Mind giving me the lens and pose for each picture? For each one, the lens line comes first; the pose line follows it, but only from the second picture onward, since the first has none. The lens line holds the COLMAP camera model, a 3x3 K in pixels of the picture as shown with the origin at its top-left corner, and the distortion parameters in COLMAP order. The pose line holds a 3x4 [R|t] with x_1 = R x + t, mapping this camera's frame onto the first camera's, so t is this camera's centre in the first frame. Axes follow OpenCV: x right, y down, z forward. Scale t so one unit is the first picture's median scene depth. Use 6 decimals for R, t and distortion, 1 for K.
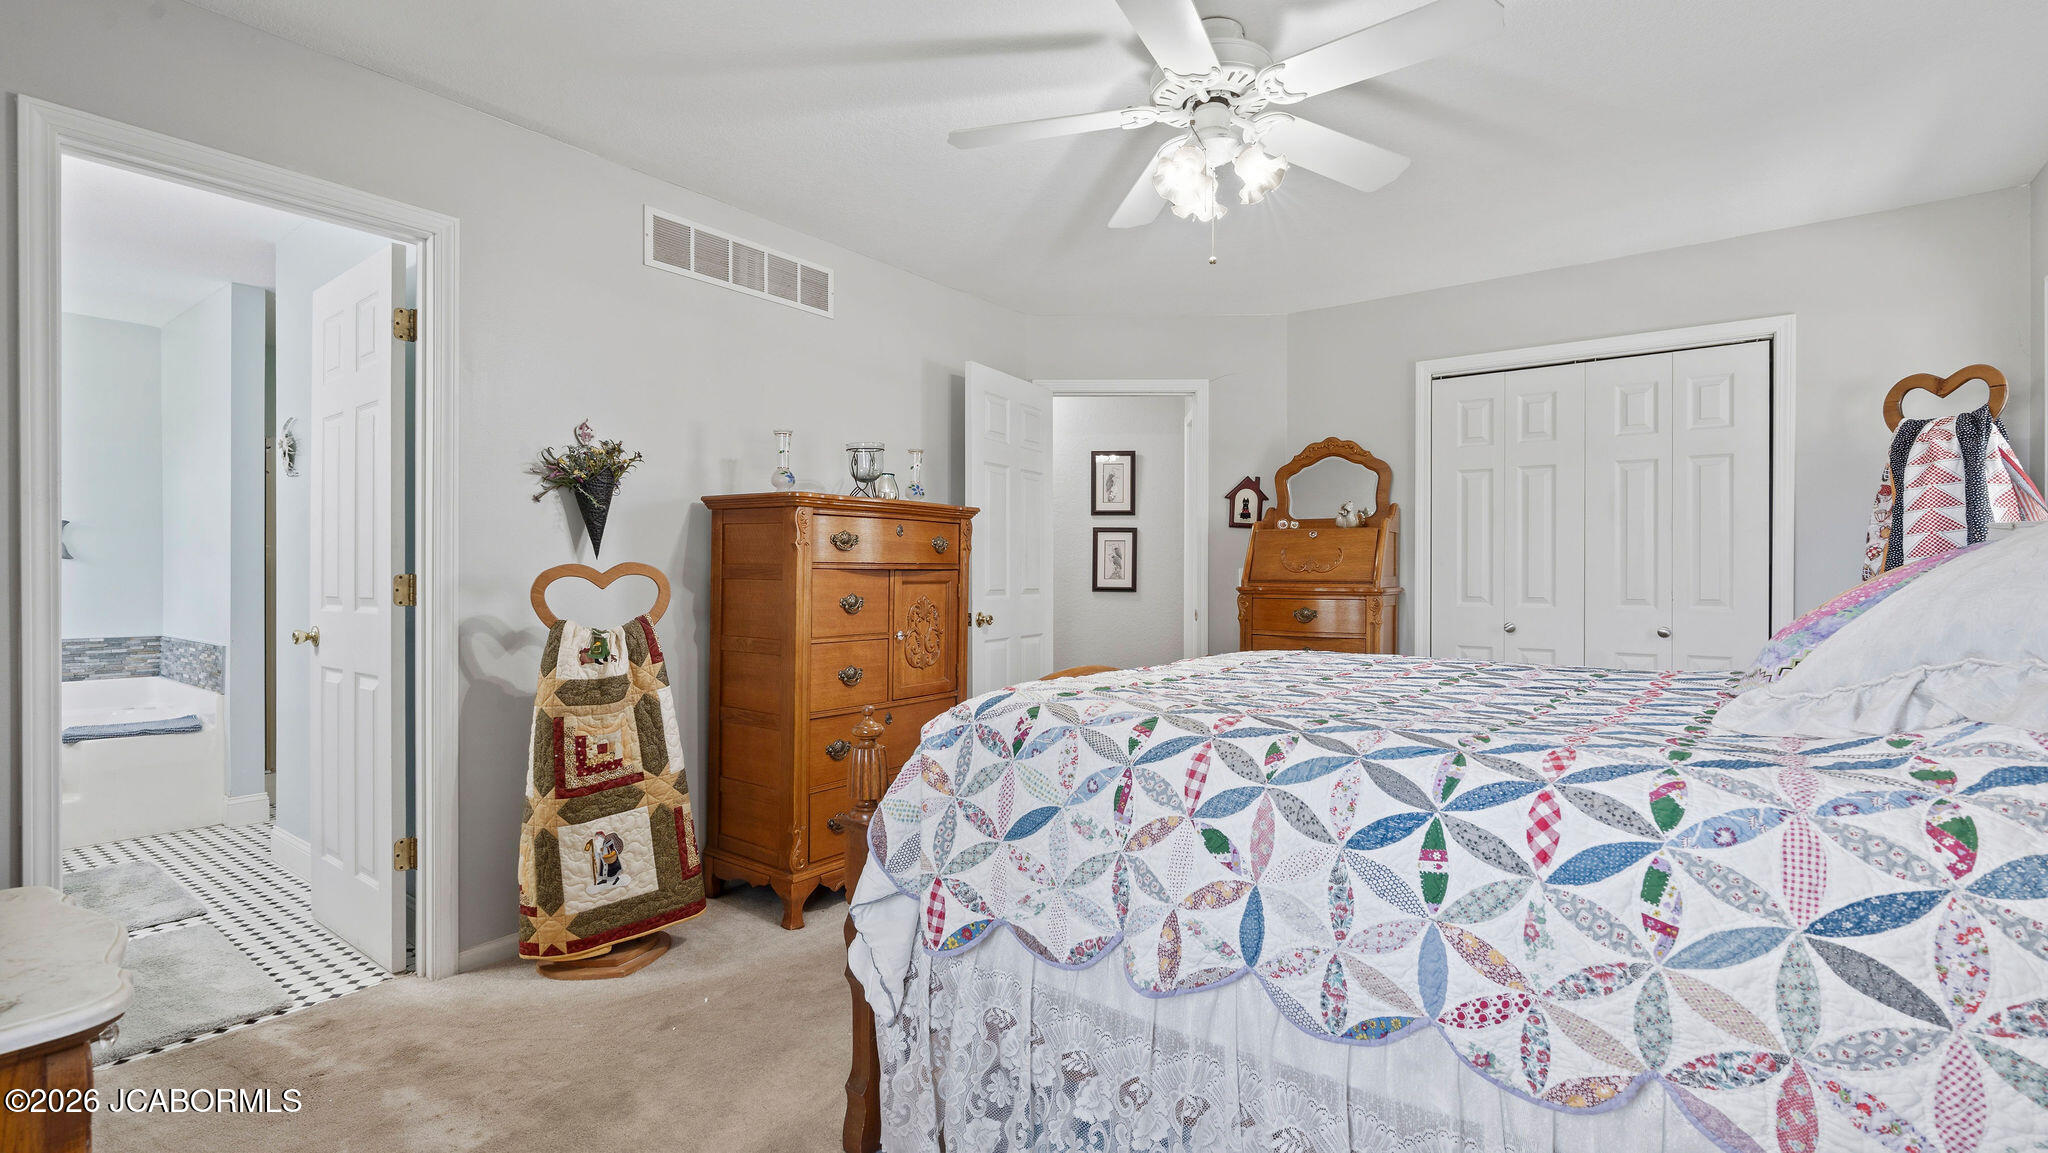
lens RADIAL K [[921.2, 0, 1020.8], [0, 921.2, 576.1], [0, 0, 1]] dist [-0.012573, 0.004517]
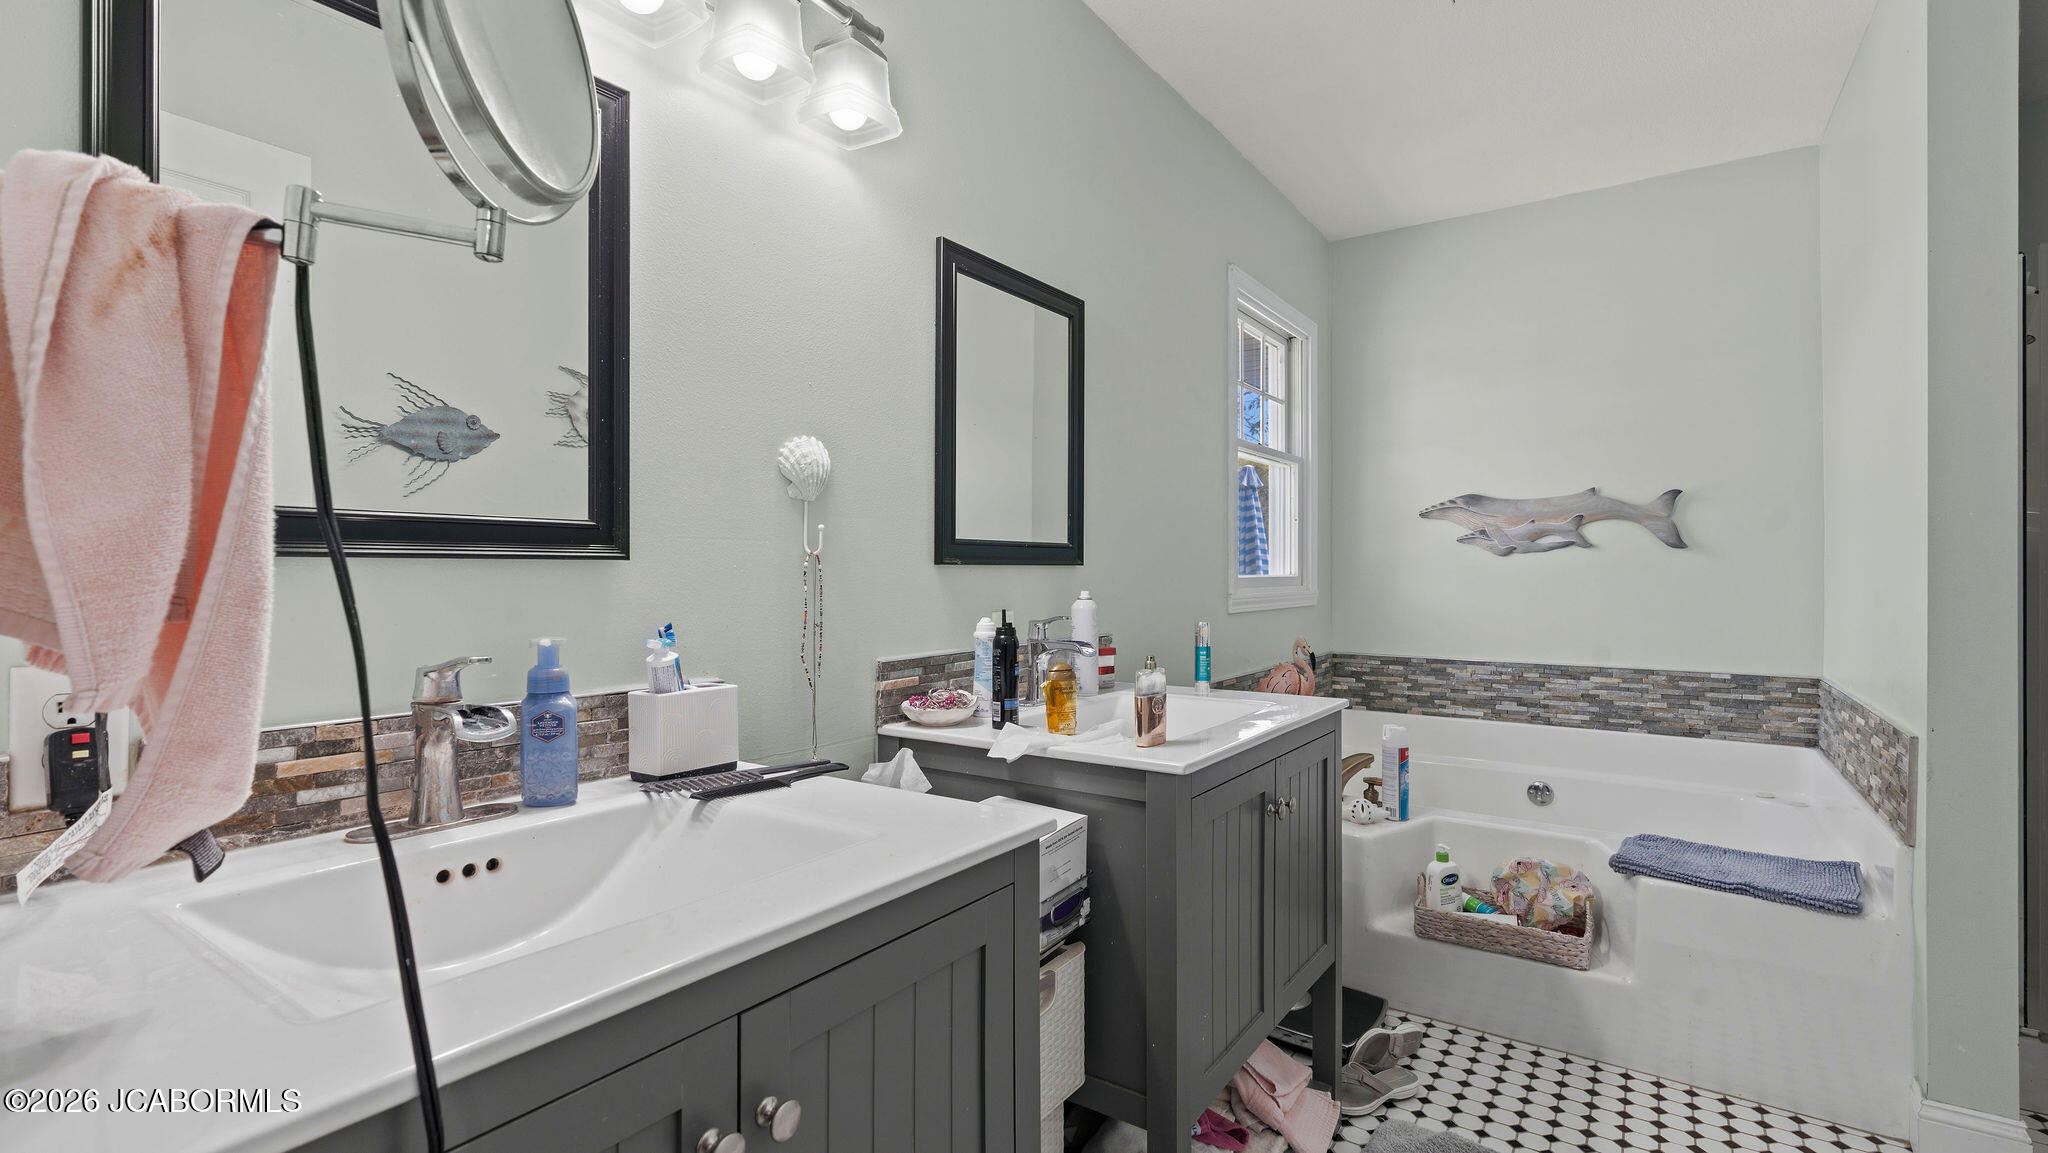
lens RADIAL K [[921.2, 0, 1021.9], [0, 921.2, 578.1], [0, 0, 1]] dist [-0.012573, 0.004517]
pose [[0.042669, 0.002278, -0.999087, -0.595911], [-0.000621, 0.999997, 0.002253, 0.002362], [0.999089, 0.000524, 0.042671, 0.728044]]
